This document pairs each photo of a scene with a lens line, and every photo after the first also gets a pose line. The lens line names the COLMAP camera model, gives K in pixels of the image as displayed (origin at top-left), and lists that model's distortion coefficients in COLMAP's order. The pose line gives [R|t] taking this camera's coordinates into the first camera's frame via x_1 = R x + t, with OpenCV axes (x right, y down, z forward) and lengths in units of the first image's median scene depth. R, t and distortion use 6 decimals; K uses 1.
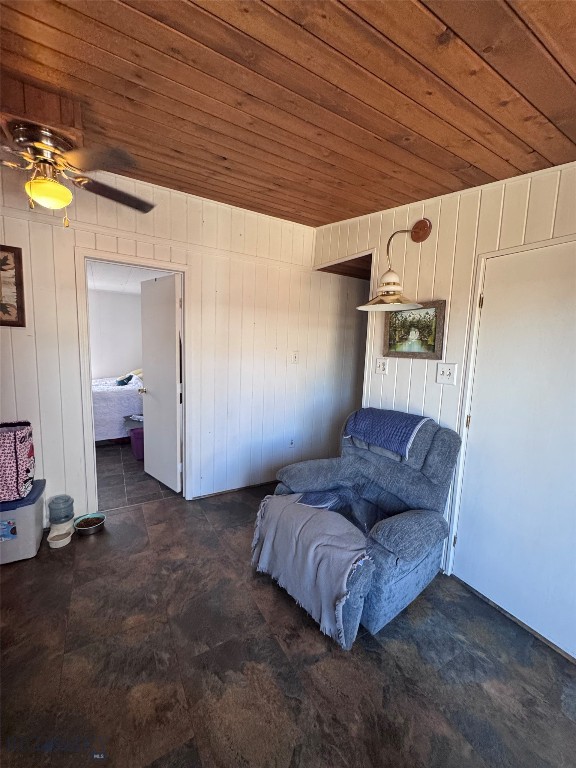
lens RADIAL K [[308.1, 0, 289.9], [0, 308.1, 384.7], [0, 0, 1]] dist [-0.002968, 0.000704]
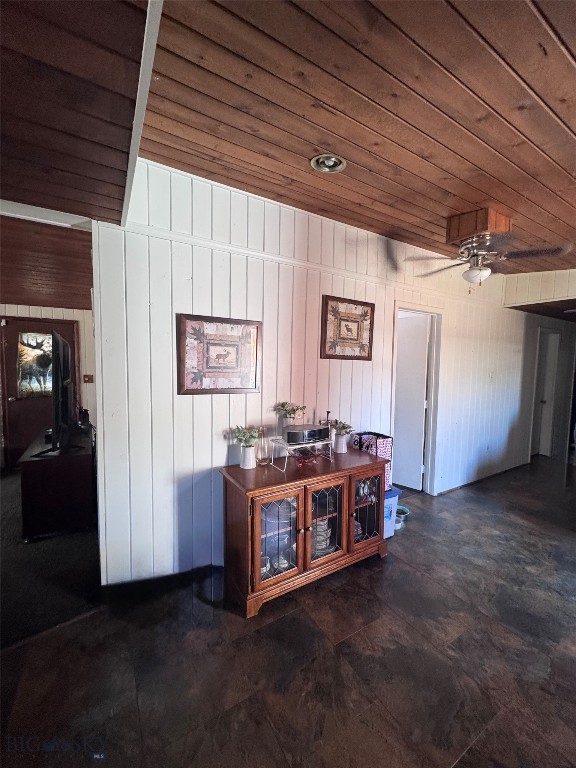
lens RADIAL K [[308.1, 0, 284.6], [0, 308.1, 384.4], [0, 0, 1]] dist [-0.002968, 0.000704]
pose [[0.999519, -0.024924, 0.018429, -1.287685], [0.025967, 0.997938, -0.058705, -0.015373], [-0.016928, 0.059155, 0.998105, -0.332705]]
